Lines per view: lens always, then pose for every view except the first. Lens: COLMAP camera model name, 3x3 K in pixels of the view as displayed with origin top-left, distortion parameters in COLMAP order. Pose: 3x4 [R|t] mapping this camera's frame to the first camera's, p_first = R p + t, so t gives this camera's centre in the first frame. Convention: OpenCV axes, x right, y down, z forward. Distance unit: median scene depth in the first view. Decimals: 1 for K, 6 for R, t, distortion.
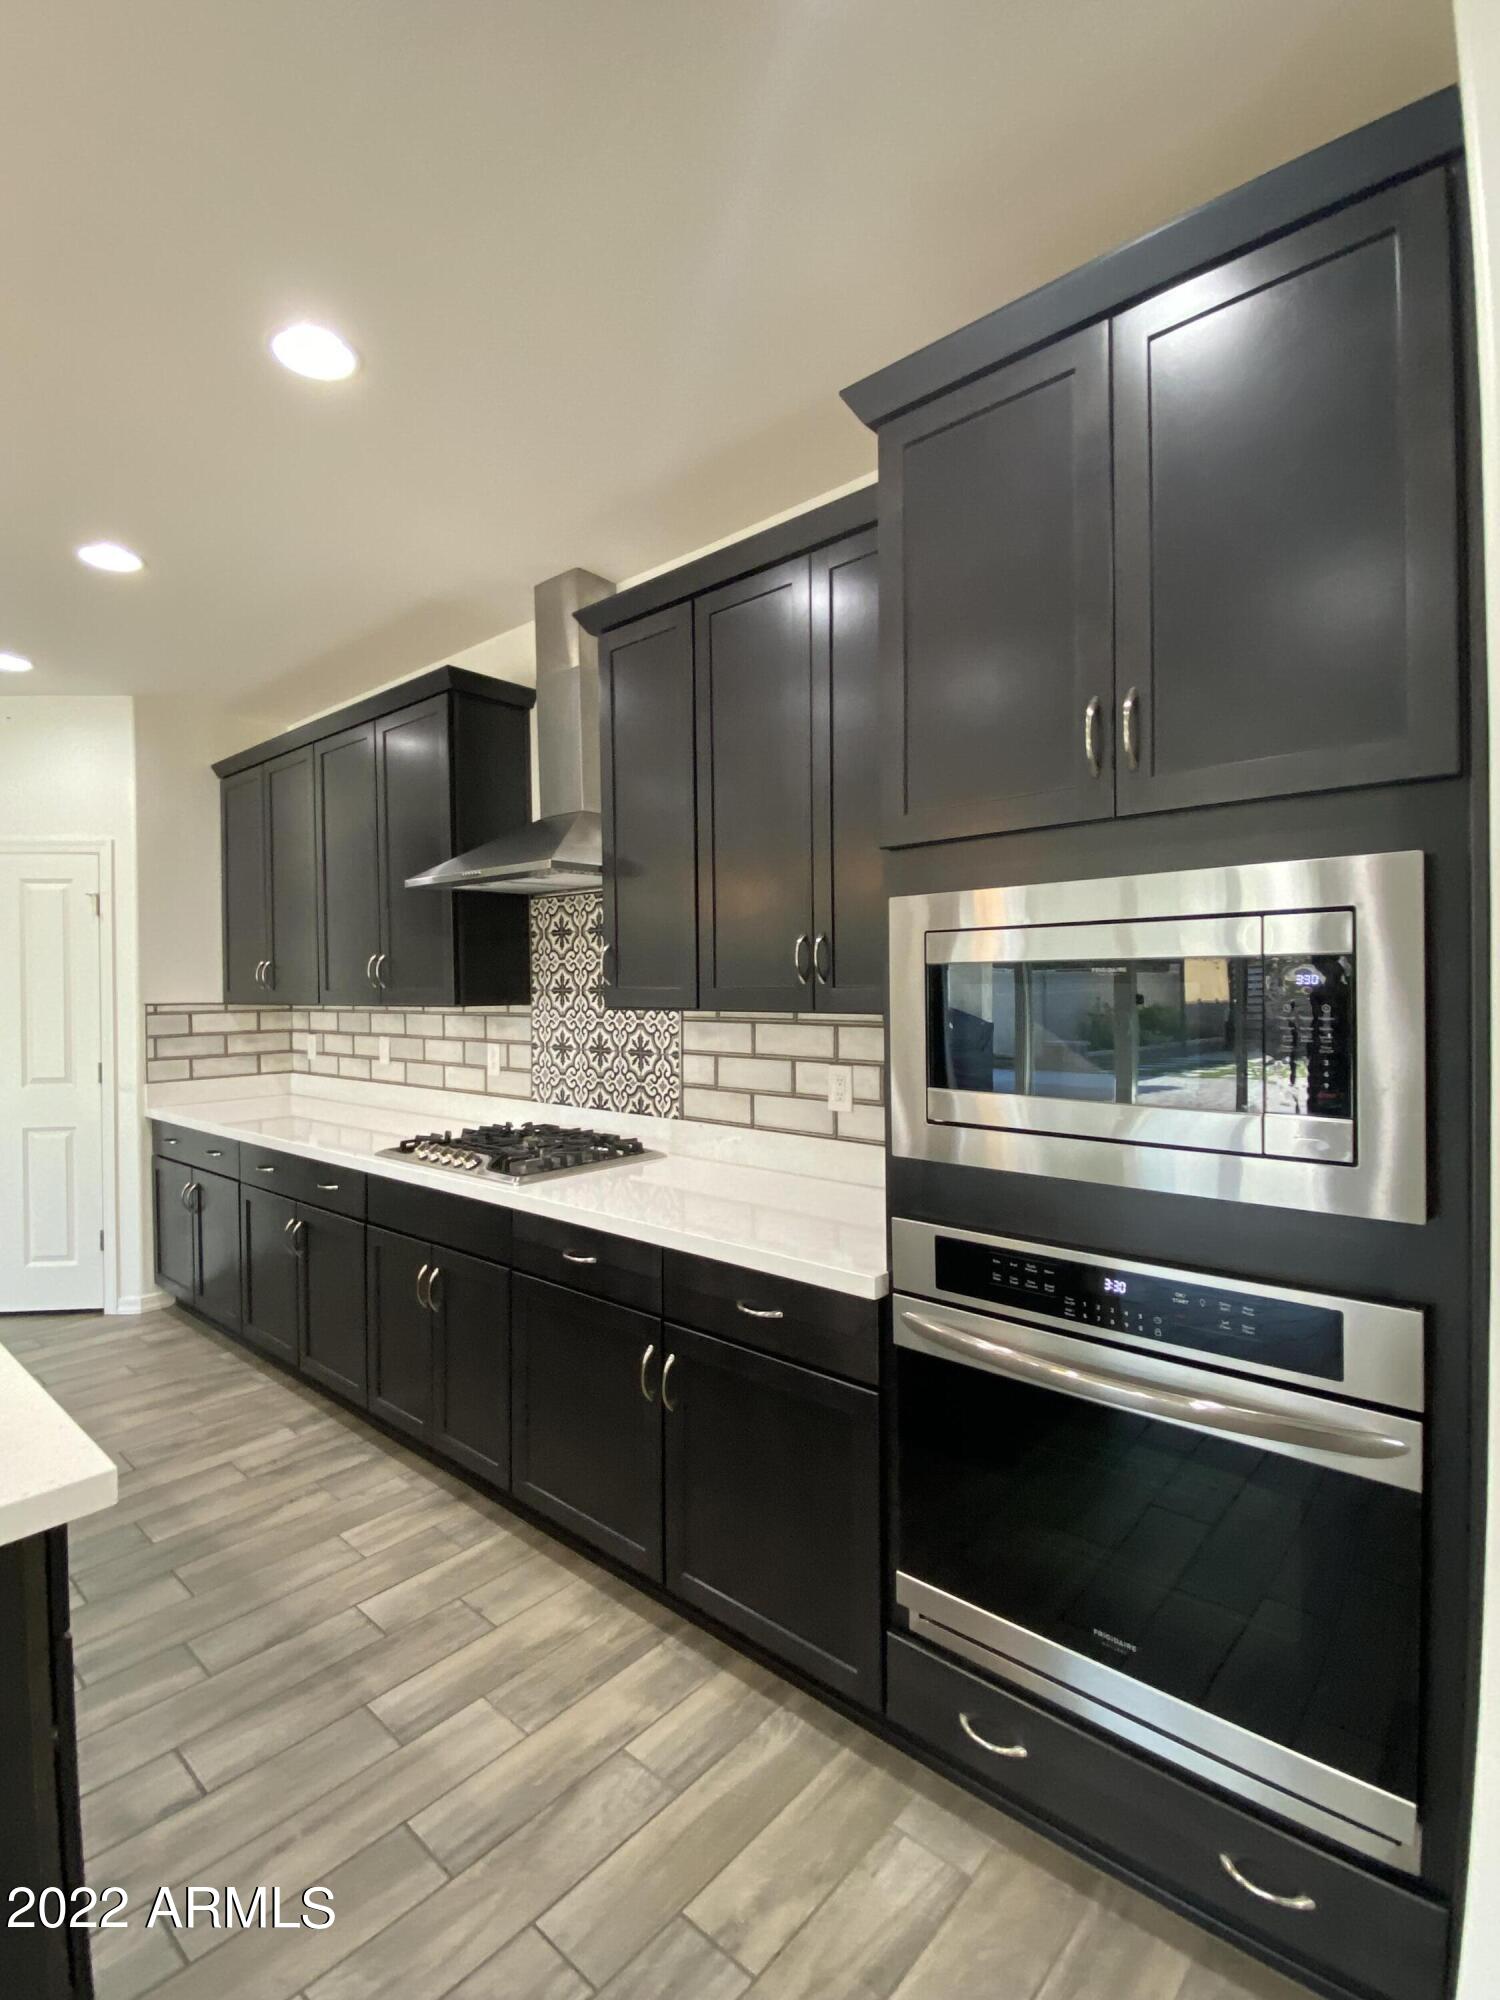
lens RADIAL K [[951.0, 0, 746.6], [0, 951.0, 1002.6], [0, 0, 1]] dist [0.023494, -0.017232]
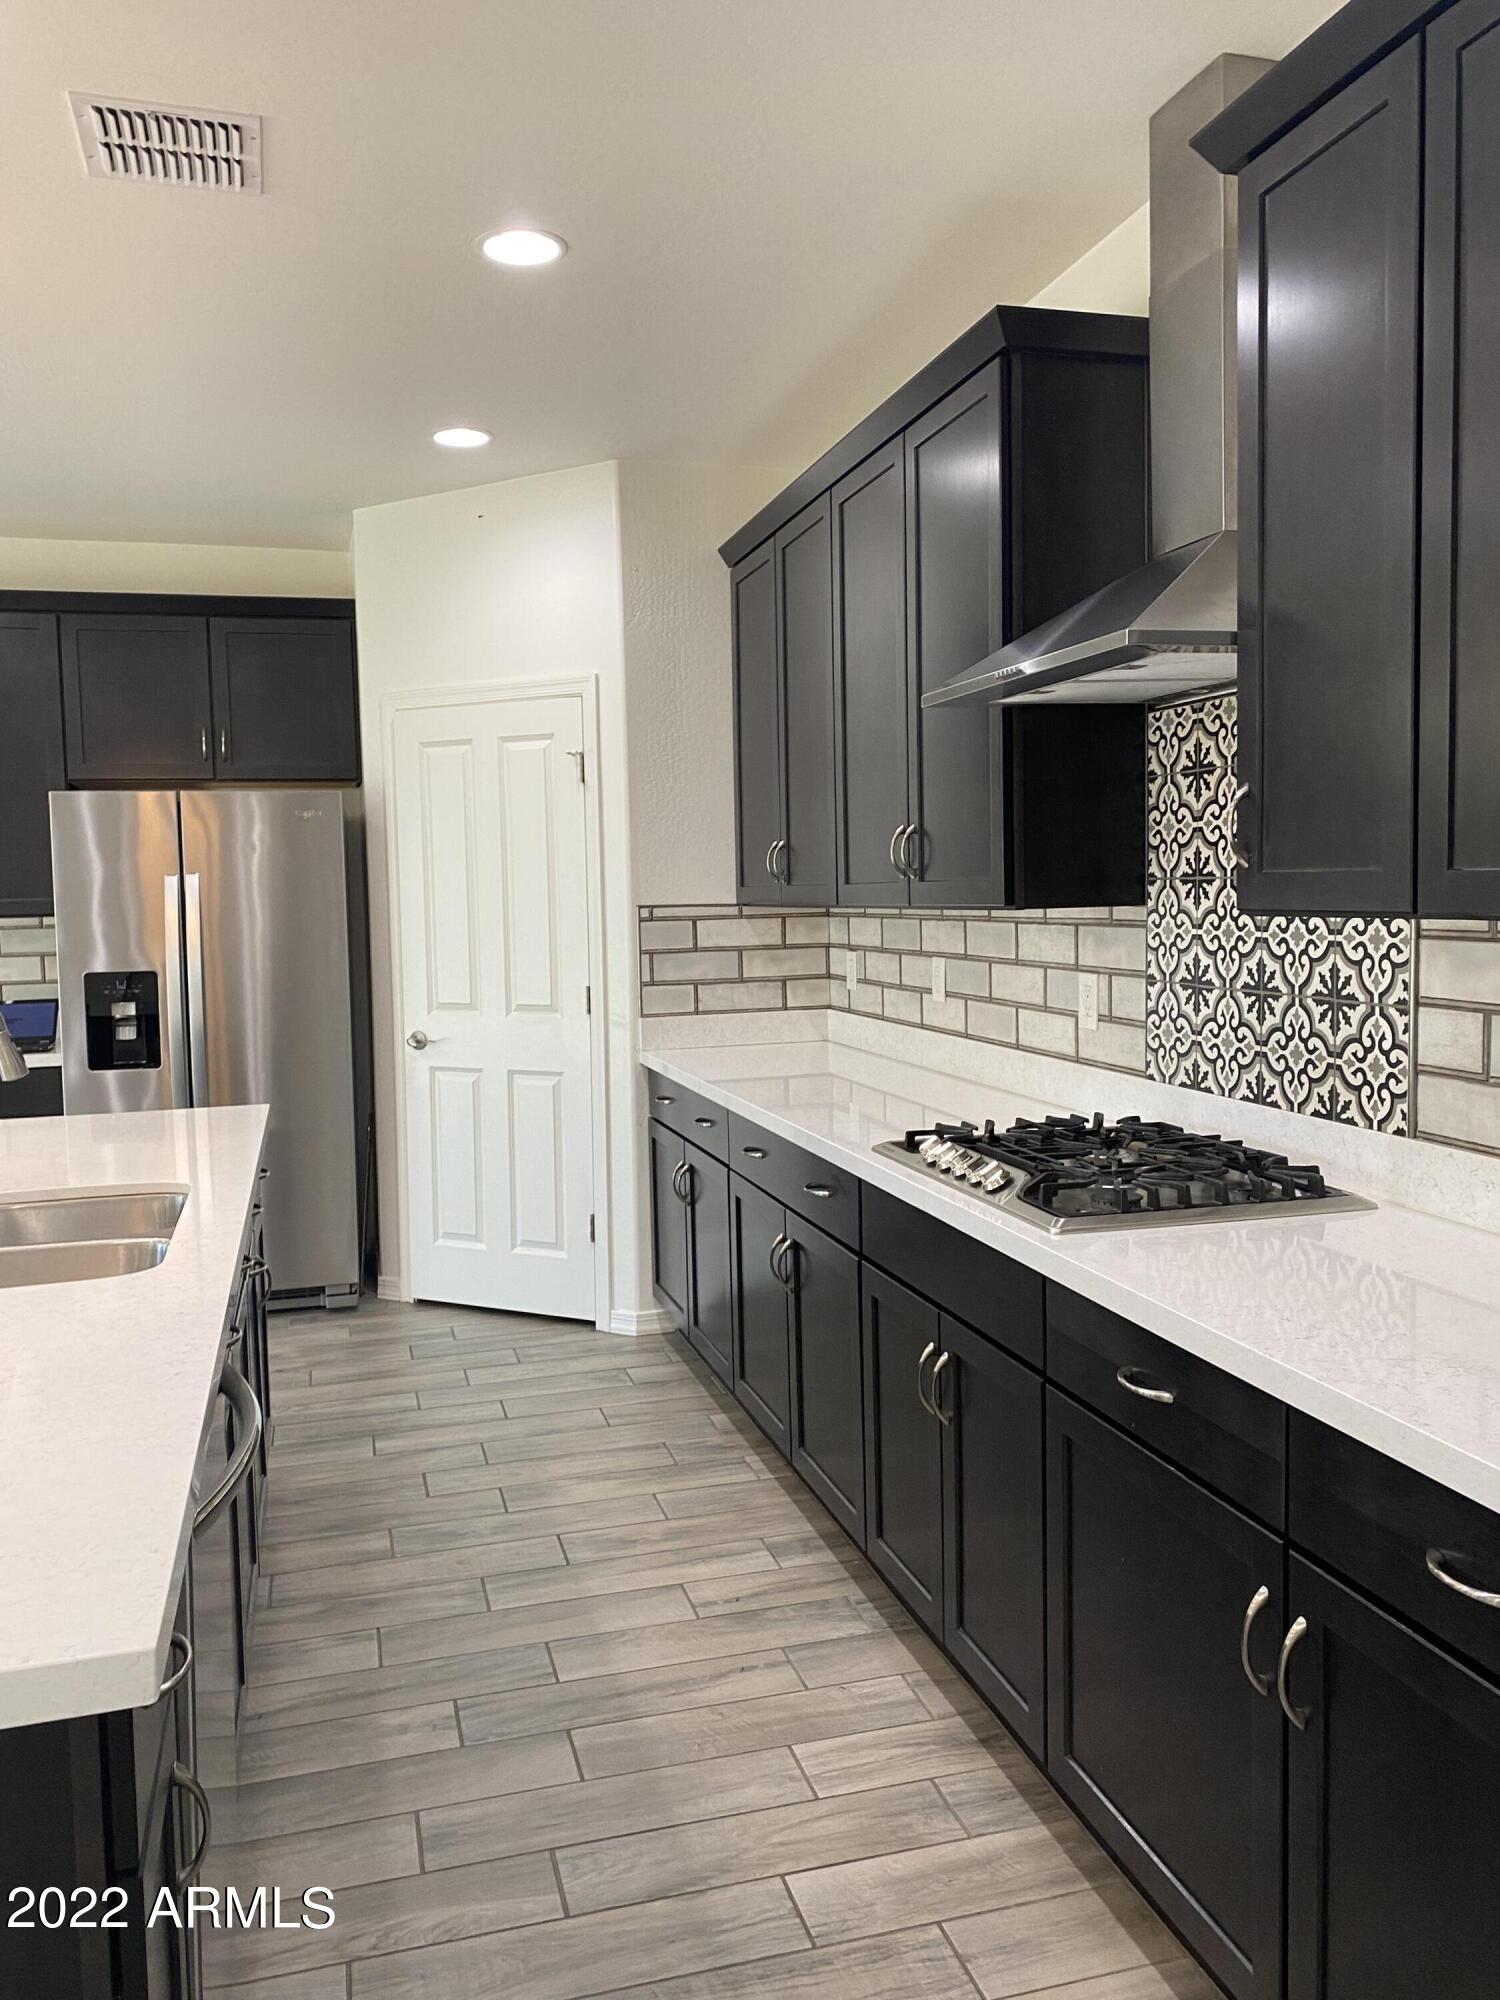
lens RADIAL K [[1519.3, 0, 740.2], [0, 1519.3, 1001.4], [0, 0, 1]] dist [0.046457, -0.051578]
pose [[0.837486, 0.031876, -0.545528, 0.071108], [0.004498, 0.997861, 0.065211, -0.000992], [0.546440, -0.057067, 0.835552, 0.144049]]
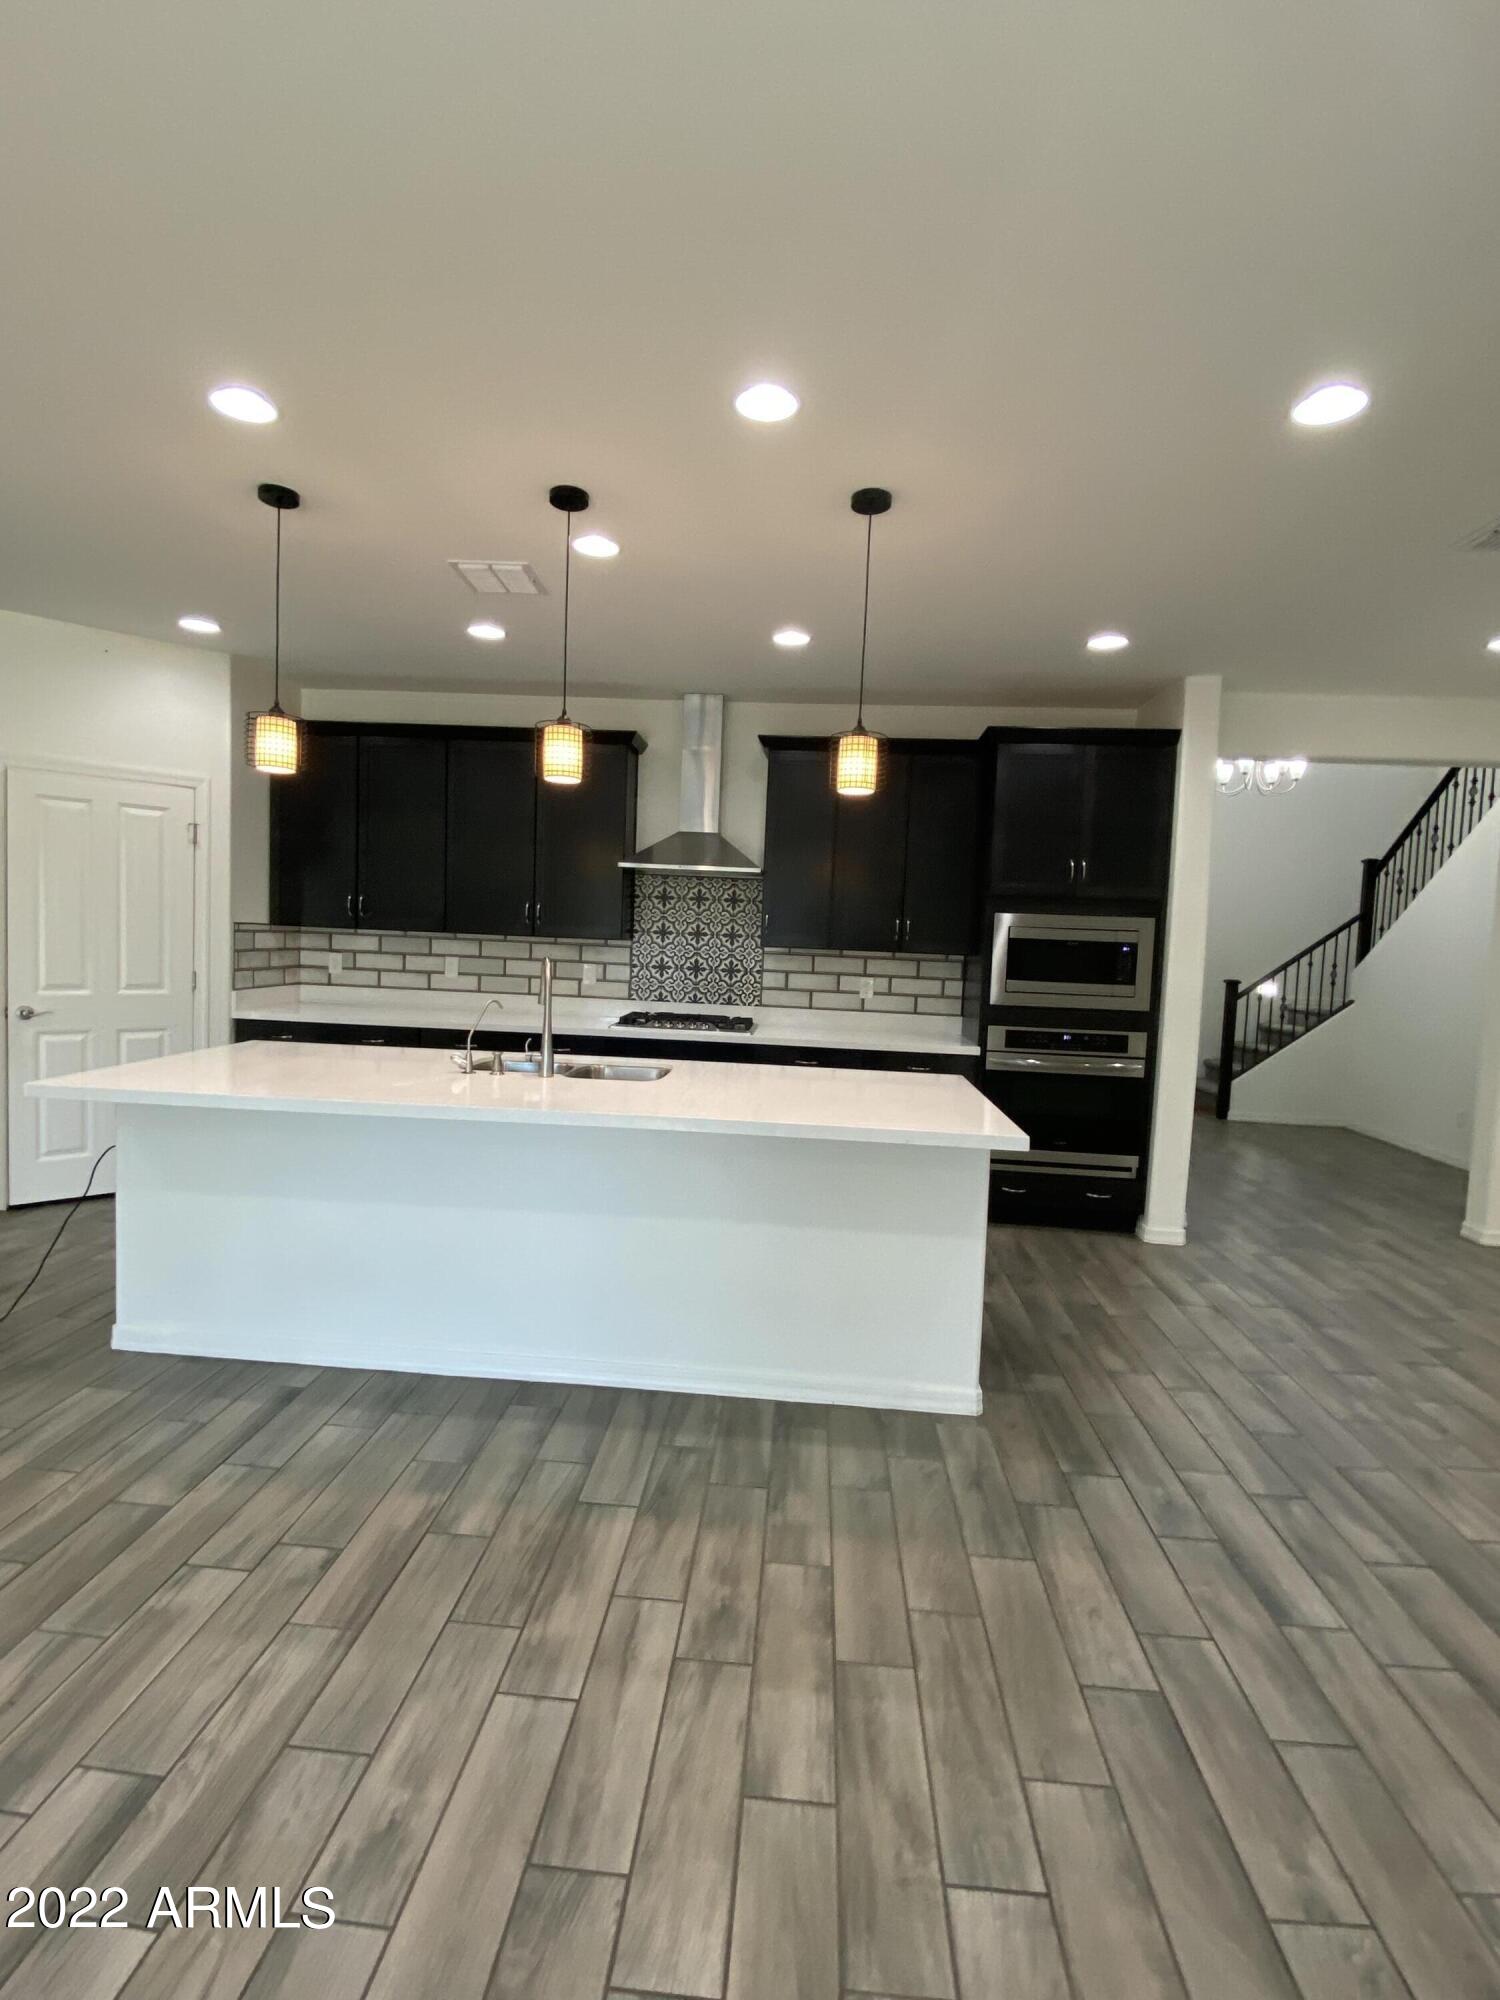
lens RADIAL K [[951.0, 0, 747.4], [0, 951.0, 997.0], [0, 0, 1]] dist [0.023494, -0.017232]
pose [[0.794675, 0.006748, 0.606998, -1.208866], [-0.038845, 0.998454, 0.039756, 0.031431], [-0.605791, -0.055172, 0.793709, -0.457012]]
